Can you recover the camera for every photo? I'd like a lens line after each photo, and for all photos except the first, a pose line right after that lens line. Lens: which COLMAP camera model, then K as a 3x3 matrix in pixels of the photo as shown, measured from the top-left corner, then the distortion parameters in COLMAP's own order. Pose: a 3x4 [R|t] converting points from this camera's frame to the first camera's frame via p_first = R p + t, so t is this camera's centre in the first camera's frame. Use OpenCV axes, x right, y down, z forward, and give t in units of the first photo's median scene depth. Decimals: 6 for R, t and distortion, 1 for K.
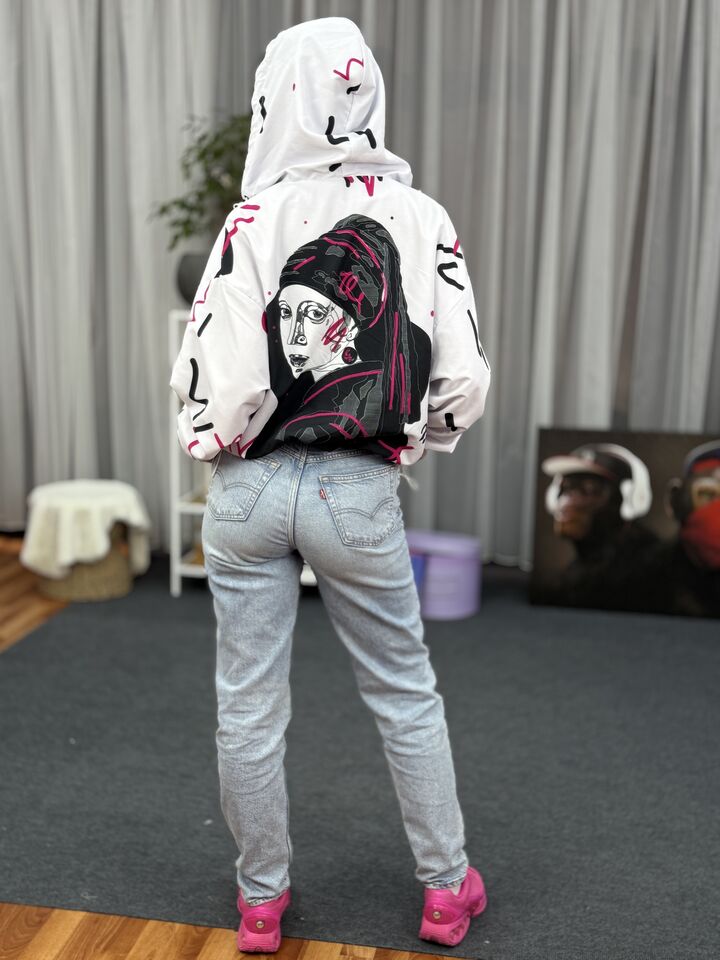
lens RADIAL K [[1171.5, 0, 356.4], [0, 1171.5, 514.5], [0, 0, 1]] dist [0.092435, 0.000000]
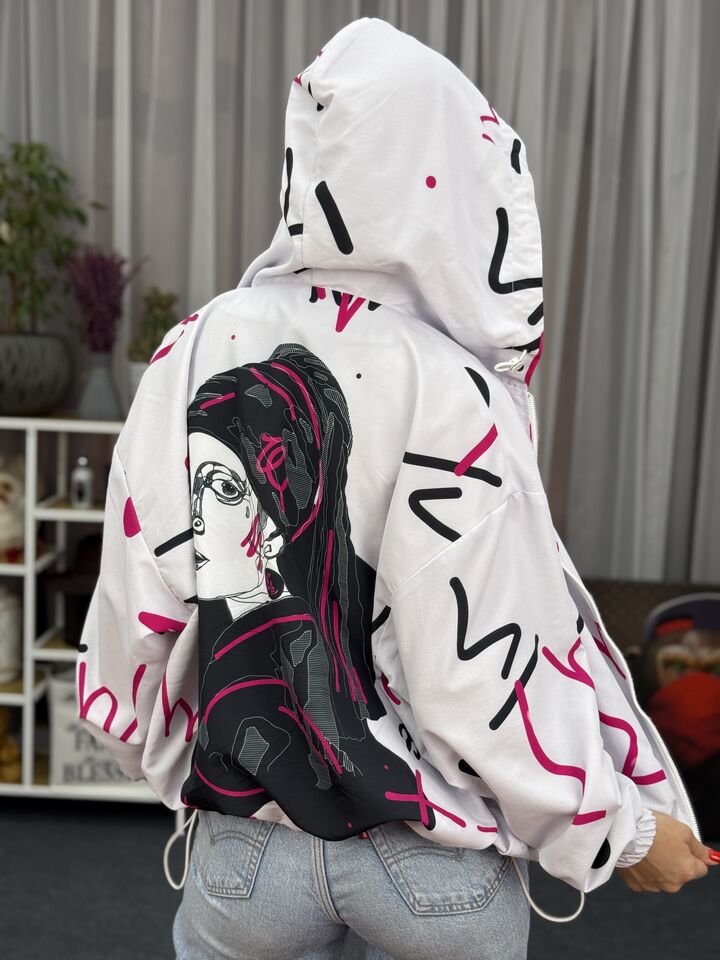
lens RADIAL K [[1321.3, 0, 359.9], [0, 1321.3, 487.0], [0, 0, 1]] dist [0.082271, 0.000000]
pose [[0.992805, -0.004822, 0.119648, 0.004735], [0.013884, 0.997085, -0.075020, -0.068868], [-0.118937, 0.076141, 0.989978, 0.200498]]
